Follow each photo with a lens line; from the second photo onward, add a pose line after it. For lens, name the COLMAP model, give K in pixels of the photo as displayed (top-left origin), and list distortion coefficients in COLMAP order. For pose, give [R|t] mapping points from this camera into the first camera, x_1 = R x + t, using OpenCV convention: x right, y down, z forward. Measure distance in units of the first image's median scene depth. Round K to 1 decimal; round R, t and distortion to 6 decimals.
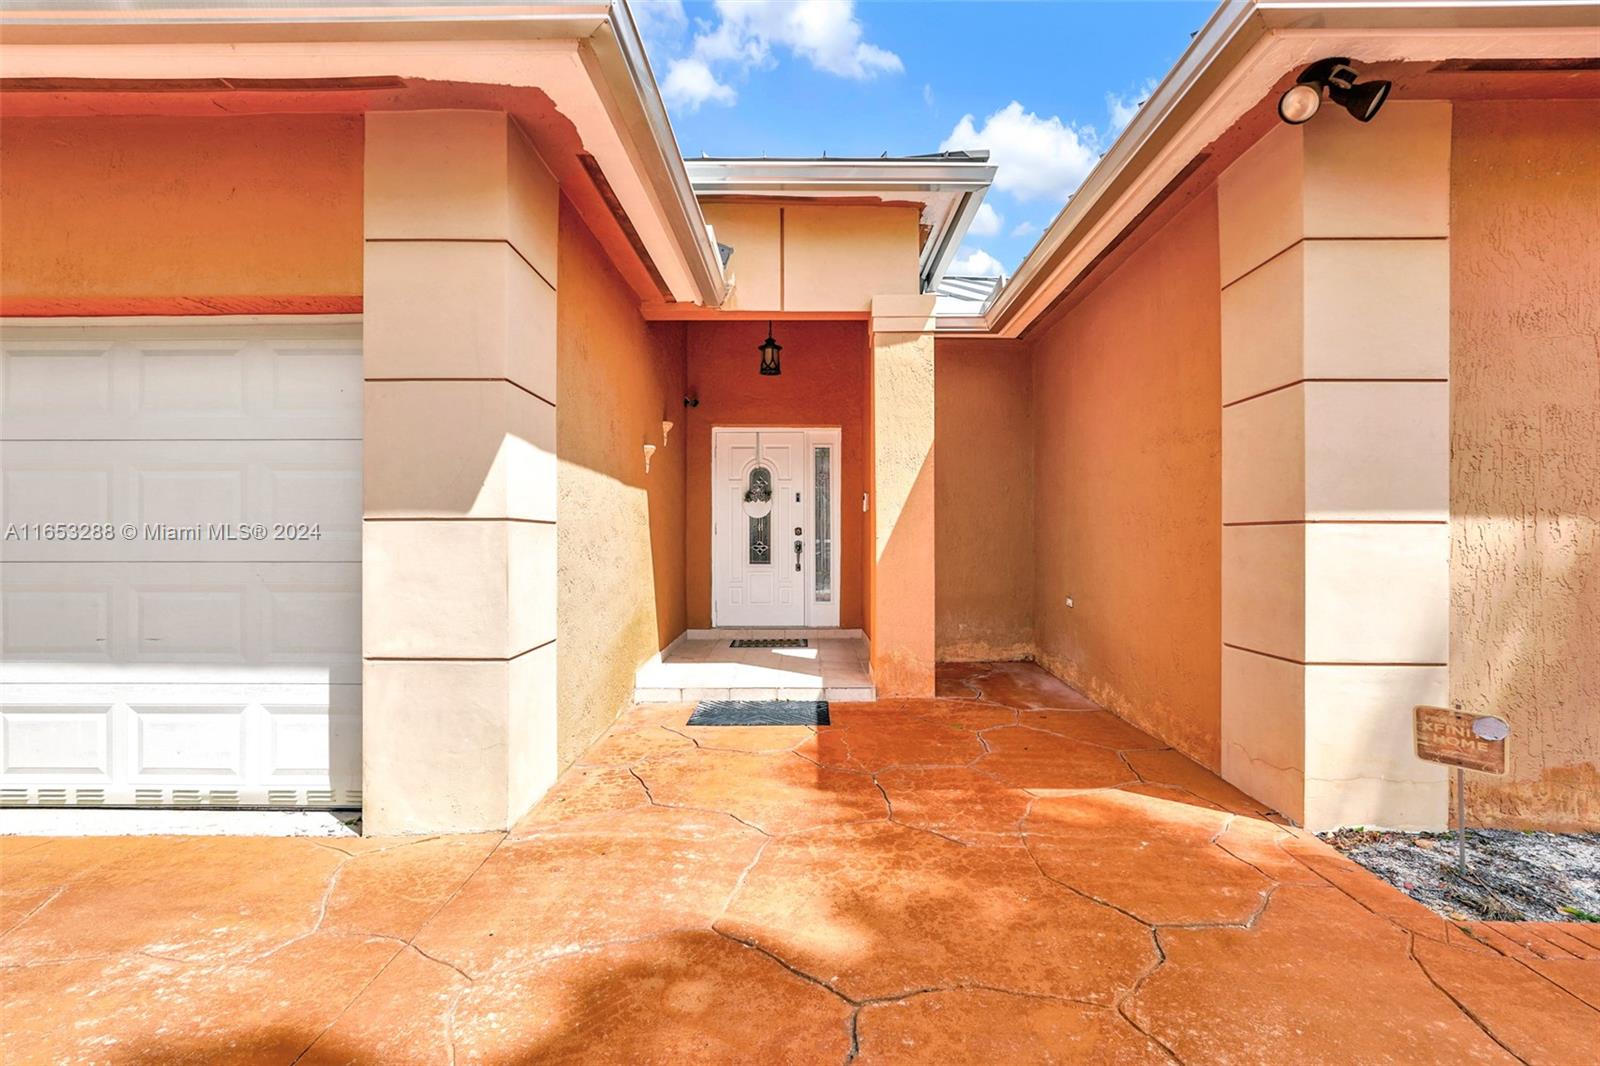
lens RADIAL K [[707.3, 0, 802.1], [0, 707.3, 542.5], [0, 0, 1]] dist [-0.000311, -0.000017]
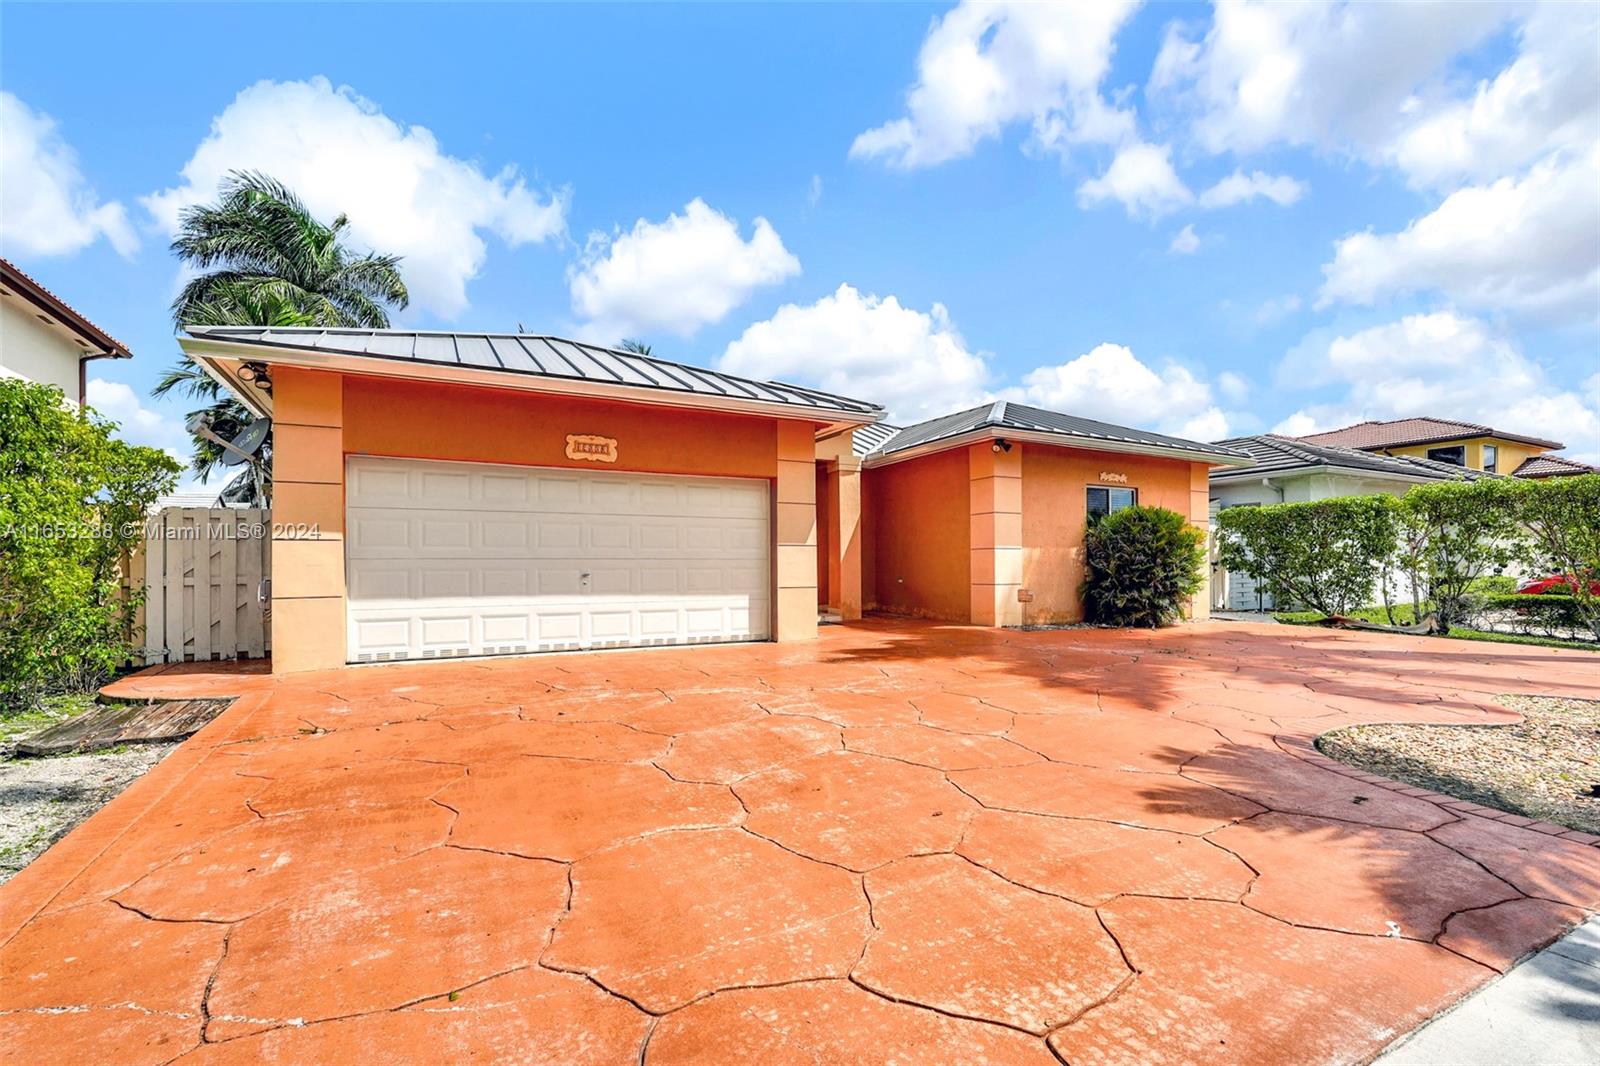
lens RADIAL K [[707.3, 0, 802.1], [0, 707.3, 542.5], [0, 0, 1]] dist [-0.000311, -0.000017]
pose [[0.880672, 0.012368, 0.473565, -1.164017], [0.003125, 0.999486, -0.031916, 0.033361], [-0.473717, 0.029588, 0.880180, -1.084173]]
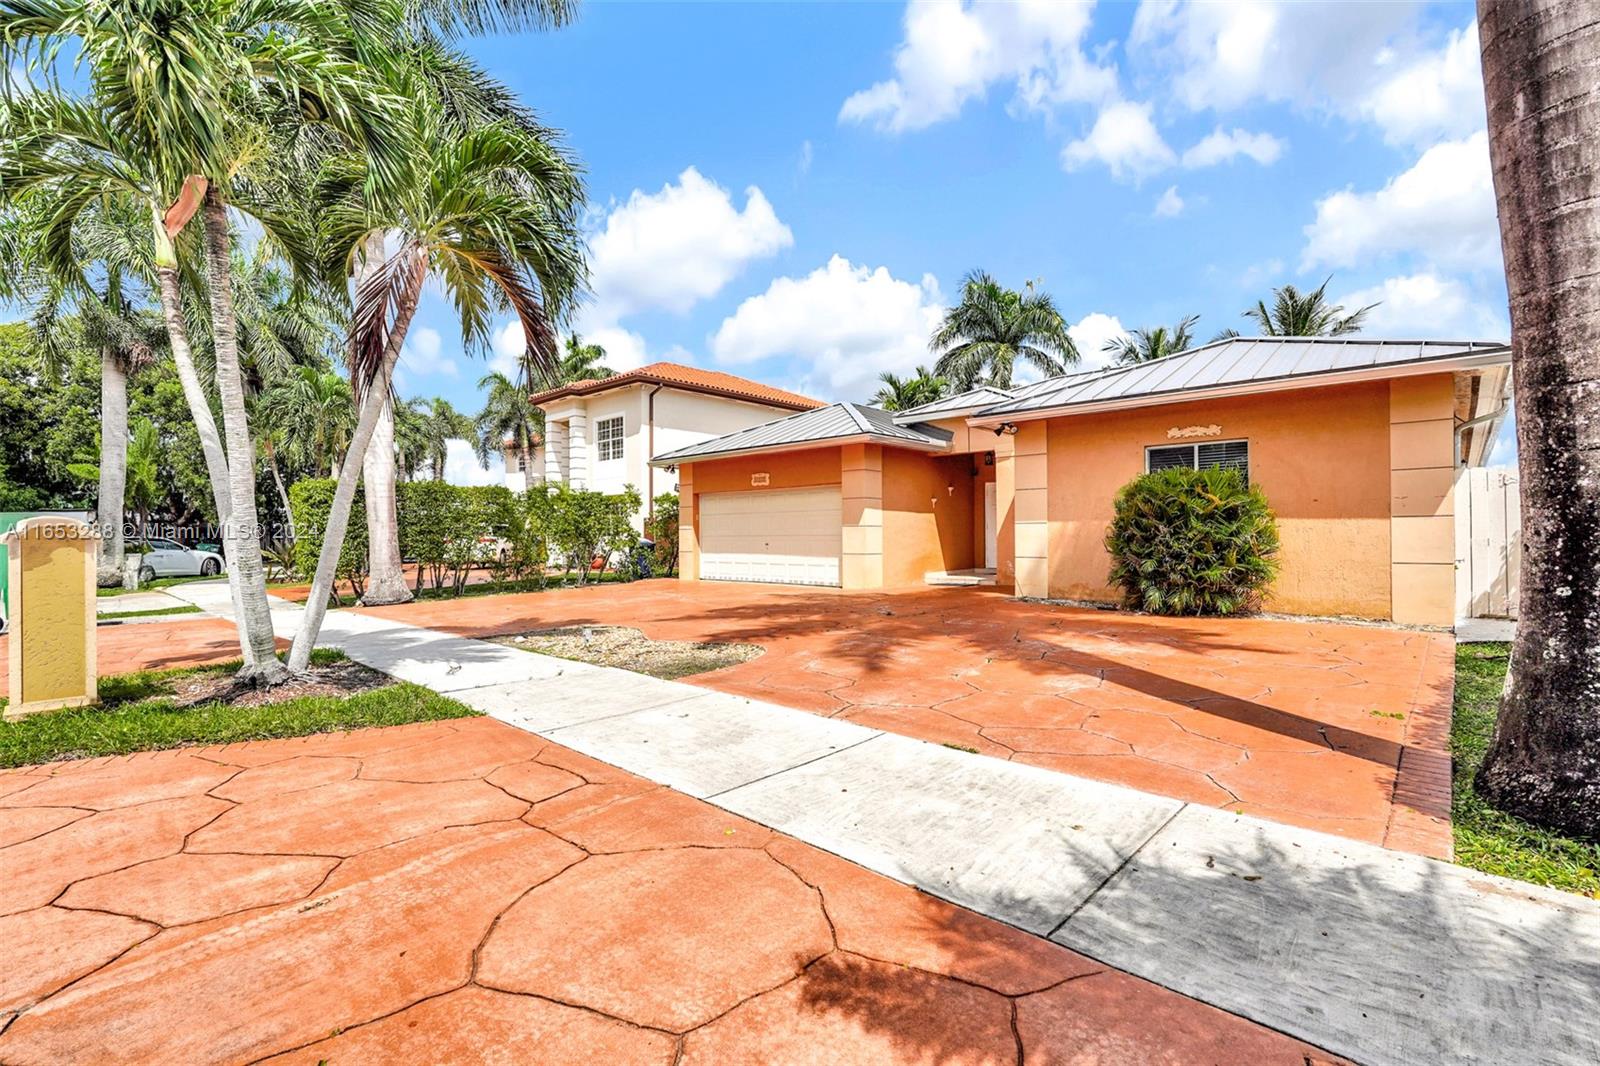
lens RADIAL K [[719.0, 0, 800.0], [0, 719.0, 533.0], [0, 0, 1]] dist [-0.000013, -0.000012]
pose [[0.732891, -0.007949, -0.680300, 1.497873], [0.002323, 0.999955, -0.009181, 0.034371], [0.680342, 0.005149, 0.732876, -1.675739]]
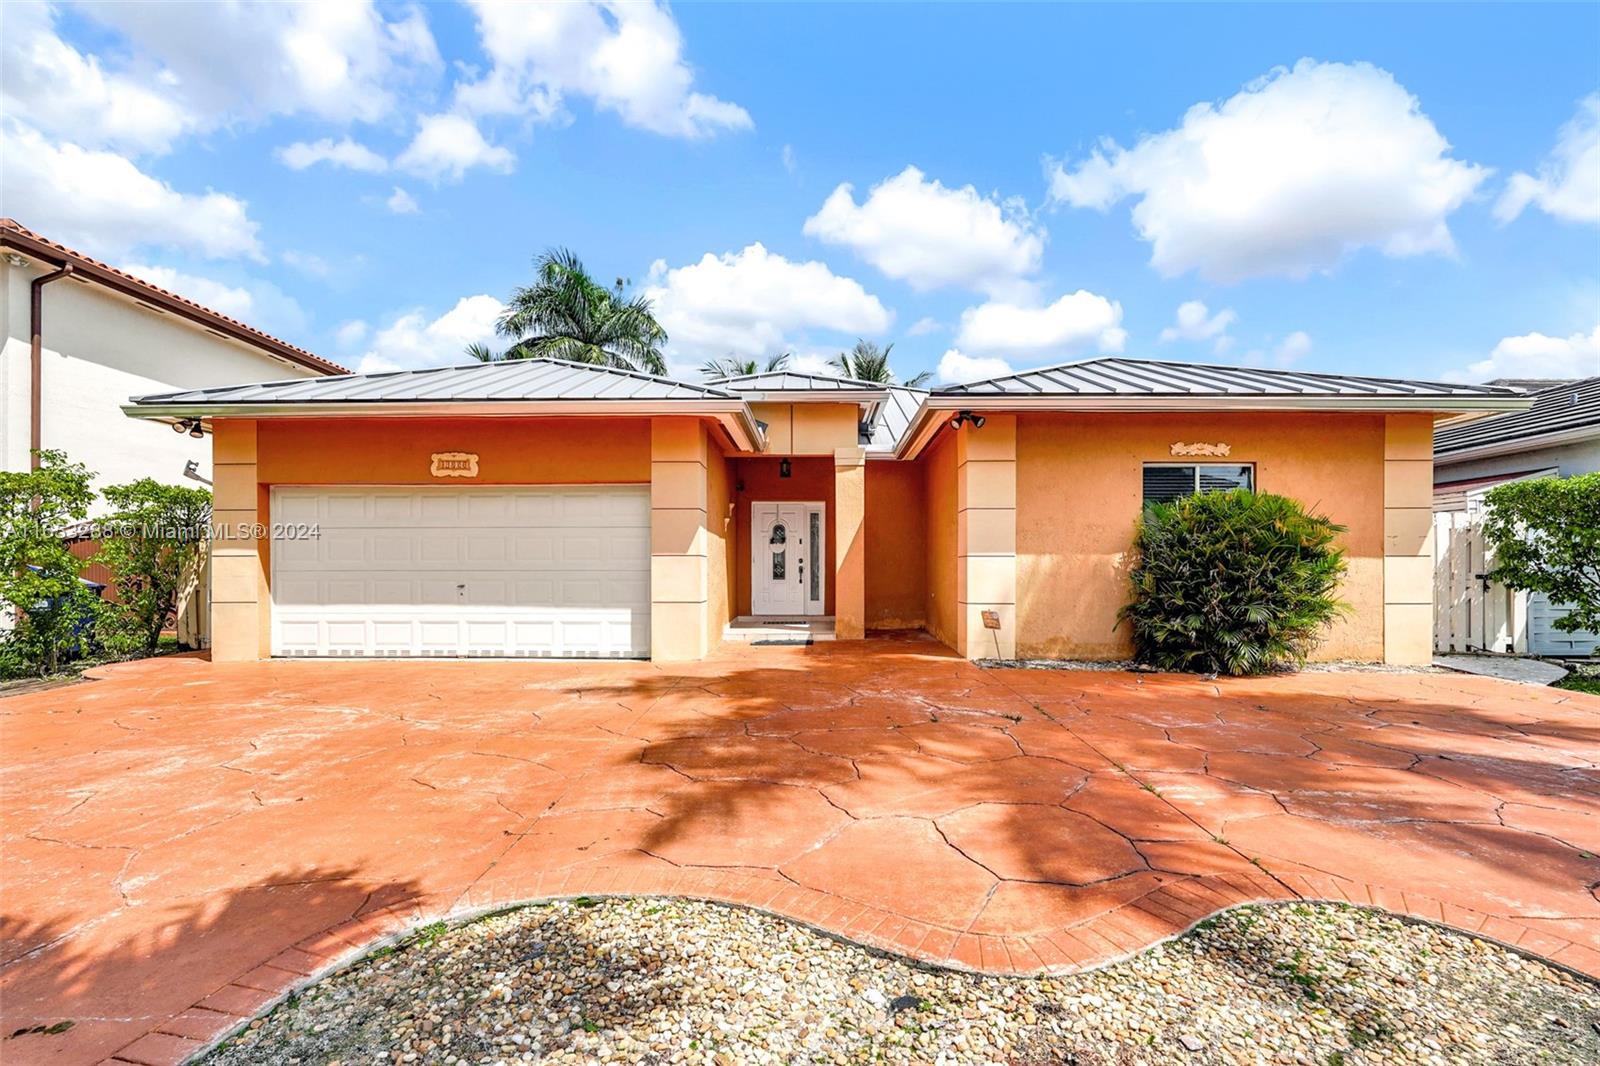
lens RADIAL K [[729.0, 0, 798.4], [0, 729.0, 562.3], [0, 0, 1]] dist [-0.001950, 0.000194]
pose [[0.999849, -0.000059, -0.017351, 0.029304], [-0.000231, 0.999860, -0.016729, 0.026294], [0.017349, 0.016731, 0.999710, -1.160881]]
